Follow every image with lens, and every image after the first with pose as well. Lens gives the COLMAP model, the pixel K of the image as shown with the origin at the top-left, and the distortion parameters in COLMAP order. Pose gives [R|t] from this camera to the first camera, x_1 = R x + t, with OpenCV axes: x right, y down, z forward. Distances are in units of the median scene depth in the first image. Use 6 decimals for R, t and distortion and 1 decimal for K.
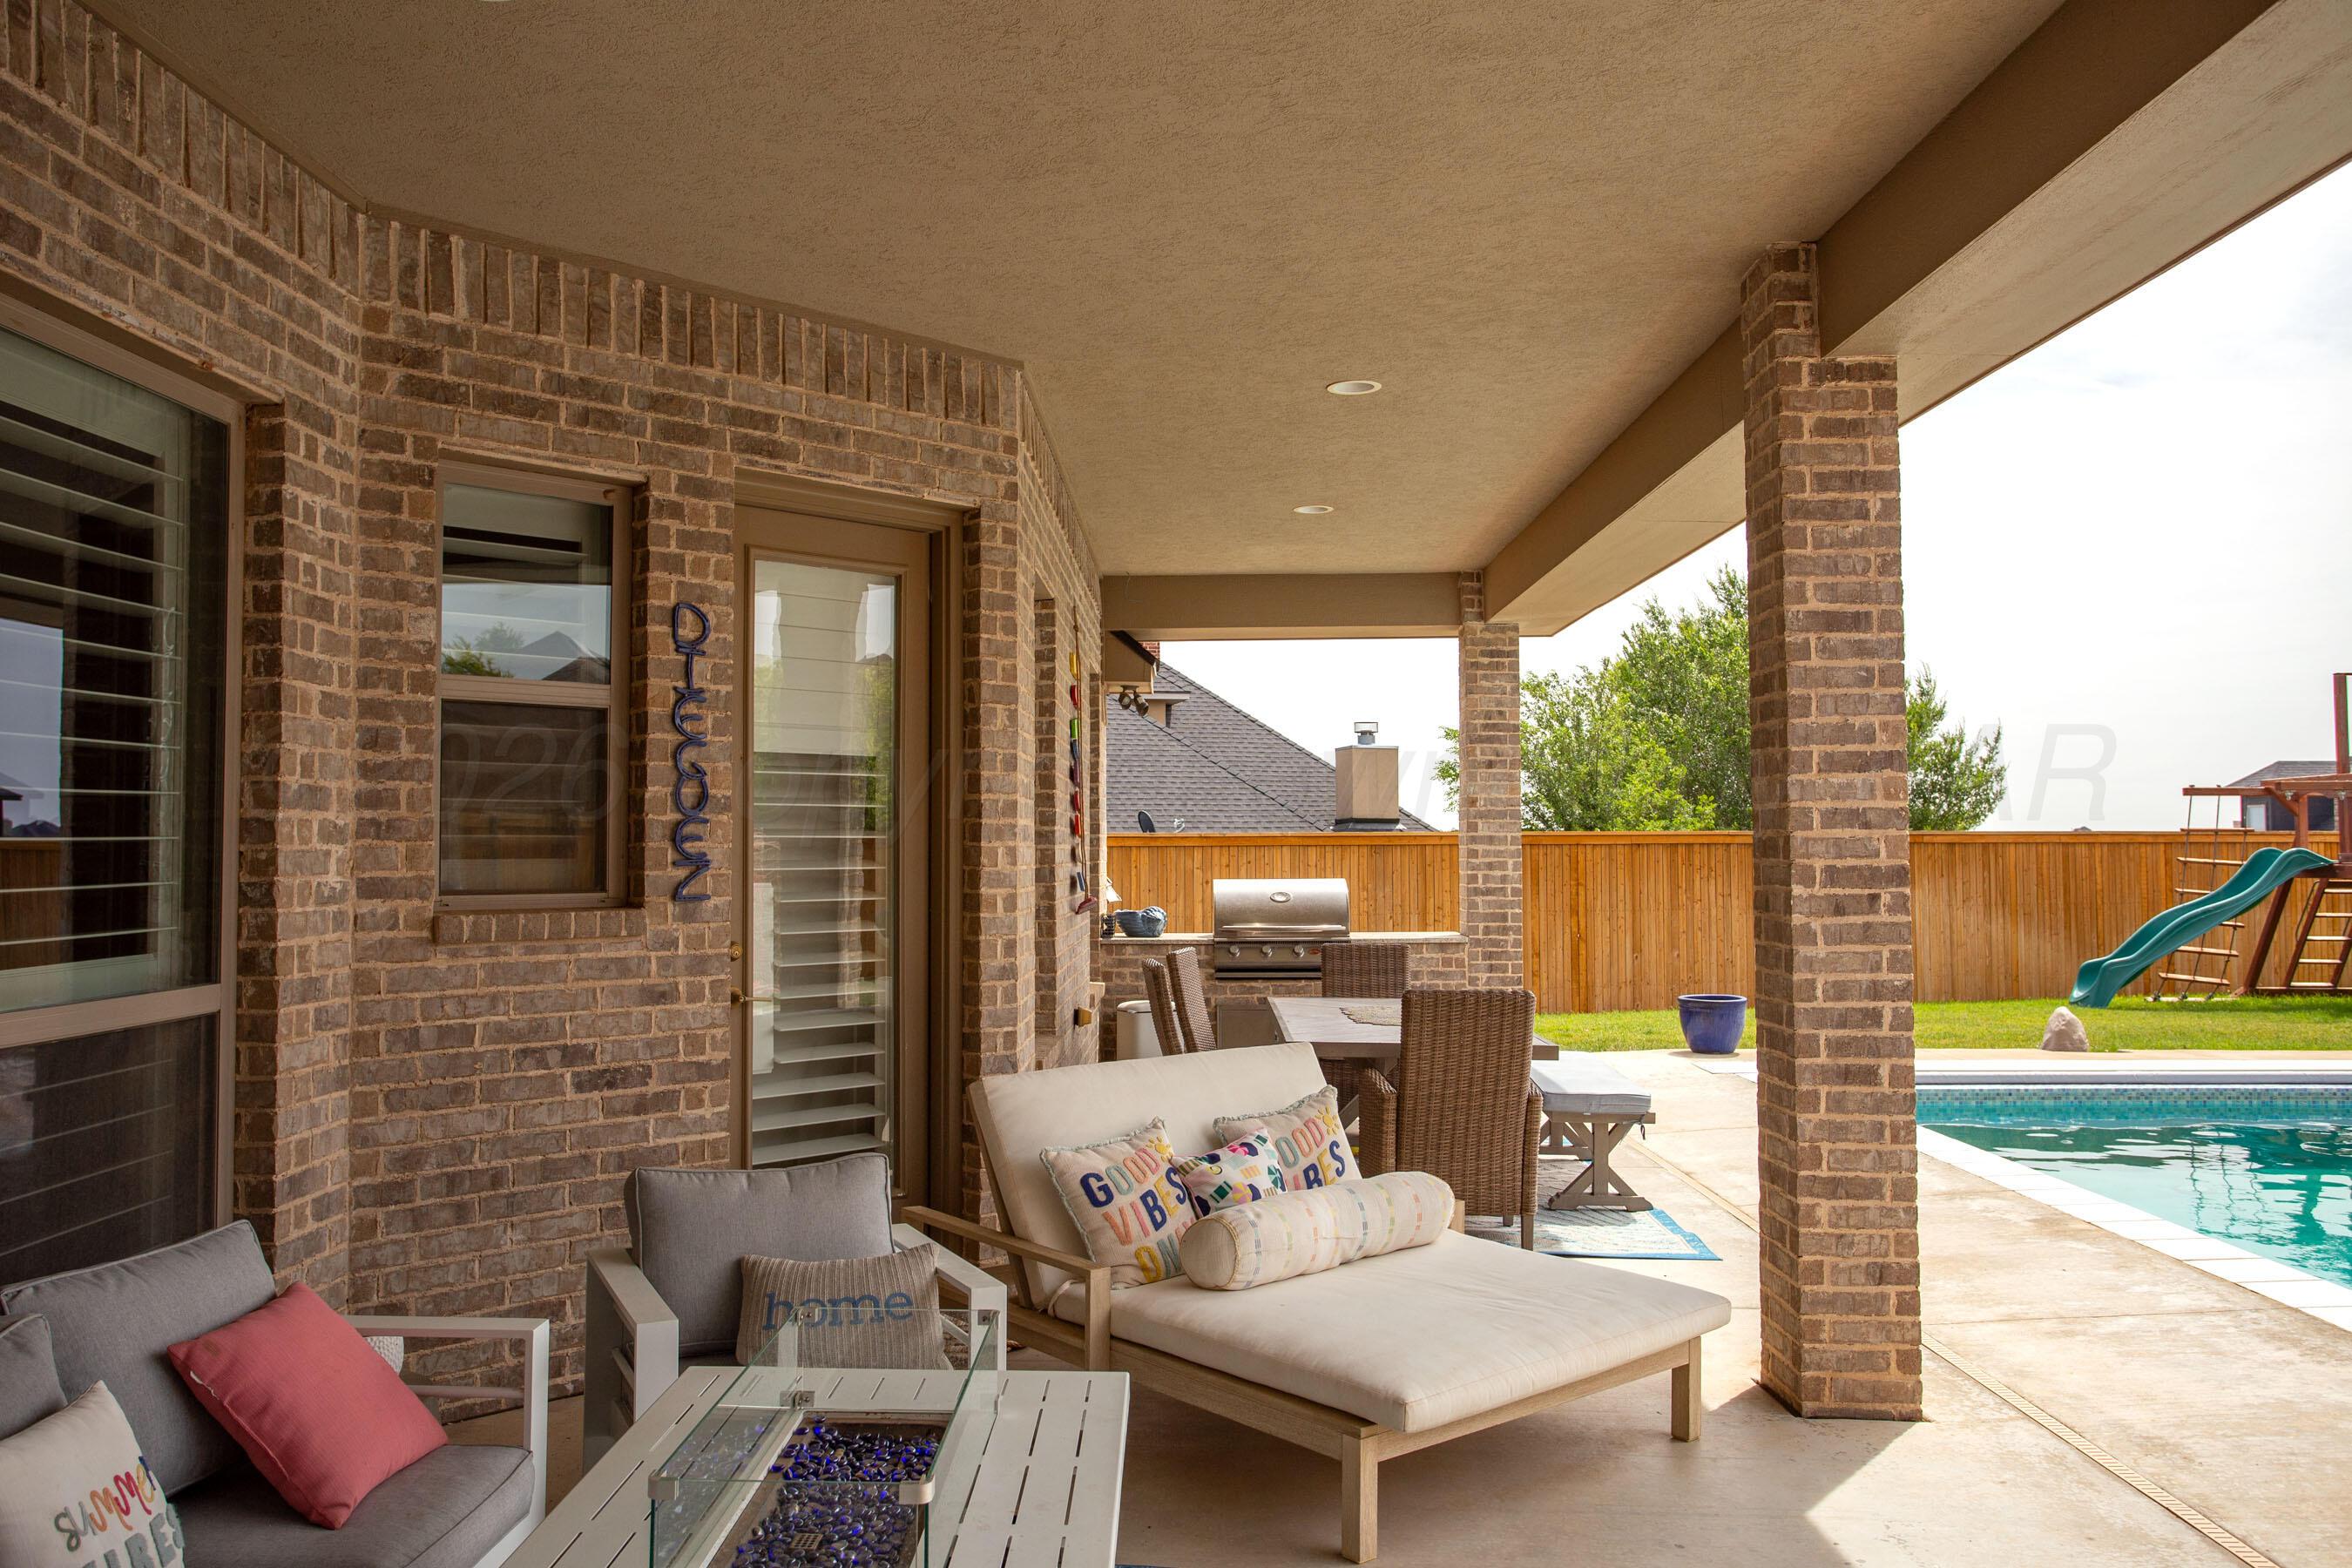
lens RADIAL K [[1758.8, 0, 1176.0], [0, 1758.8, 784.0], [0, 0, 1]] dist [-0.036588, 0.075012]
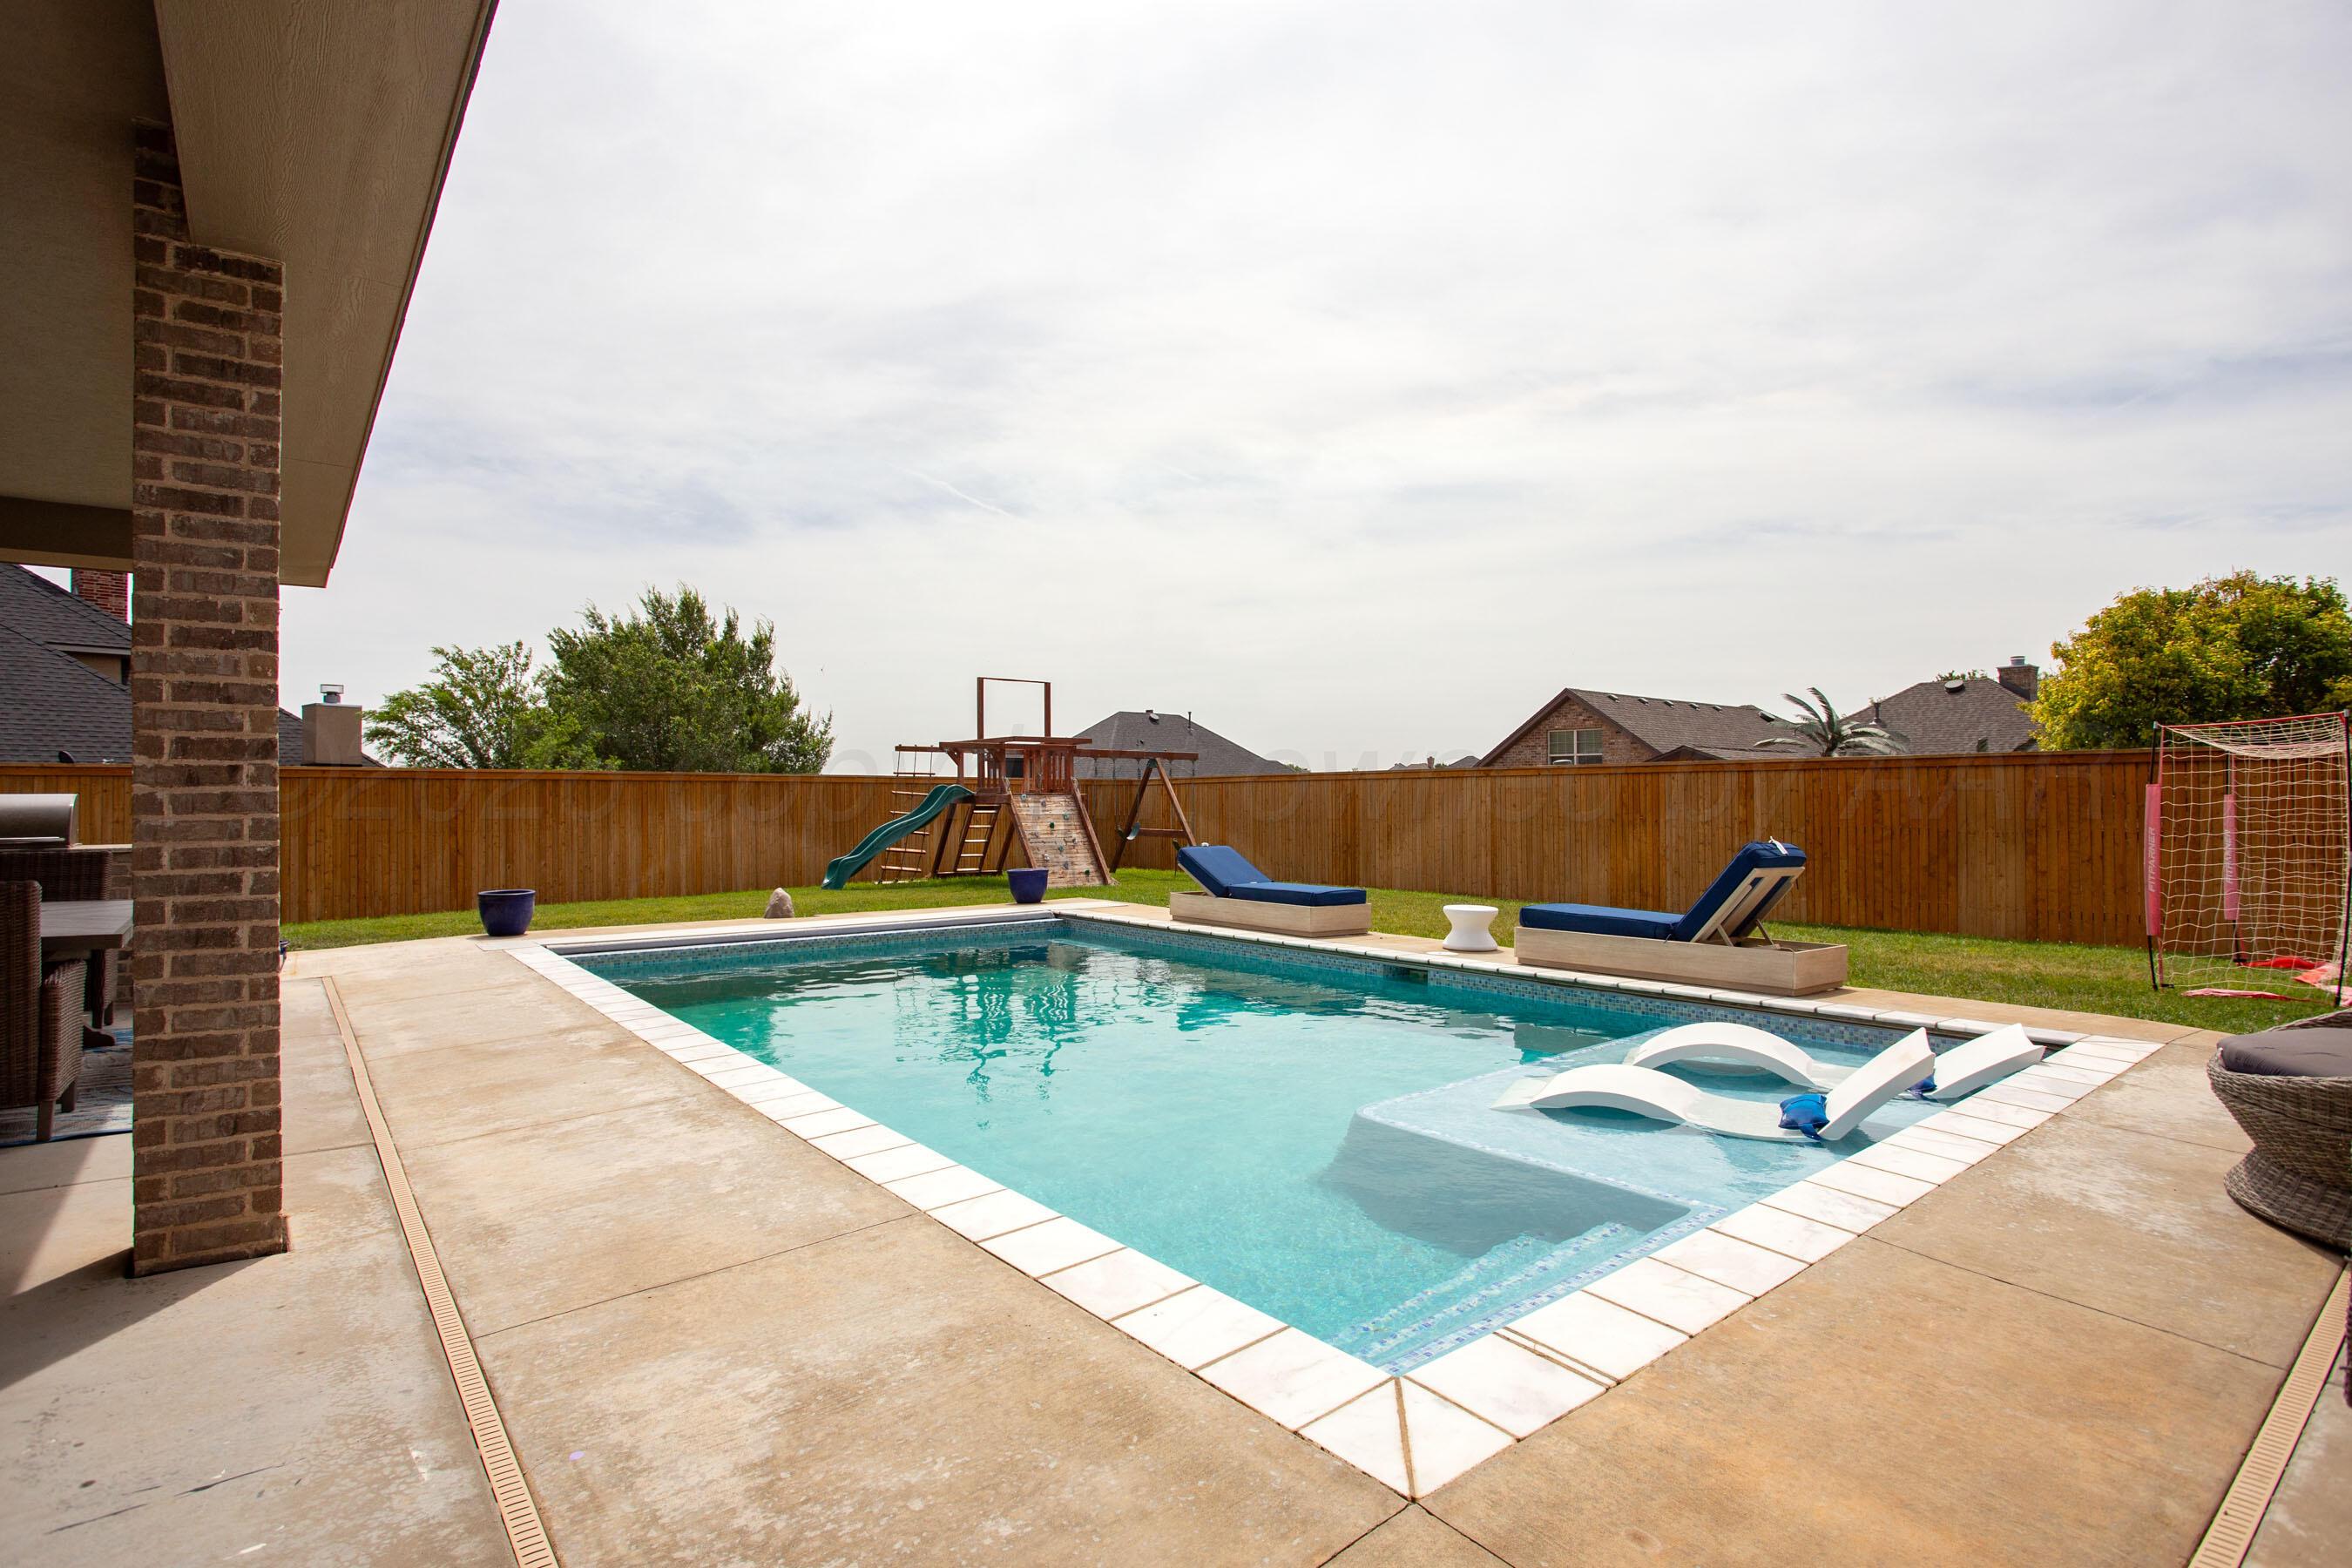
lens RADIAL K [[1173.4, 0, 1176.0], [0, 1173.4, 784.0], [0, 0, 1]] dist [-0.070833, 0.032867]
pose [[0.781395, 0.008446, 0.623979, 0.414267], [-0.022260, 0.999649, 0.014345, 0.051503], [-0.623639, -0.025098, 0.781309, 0.115600]]
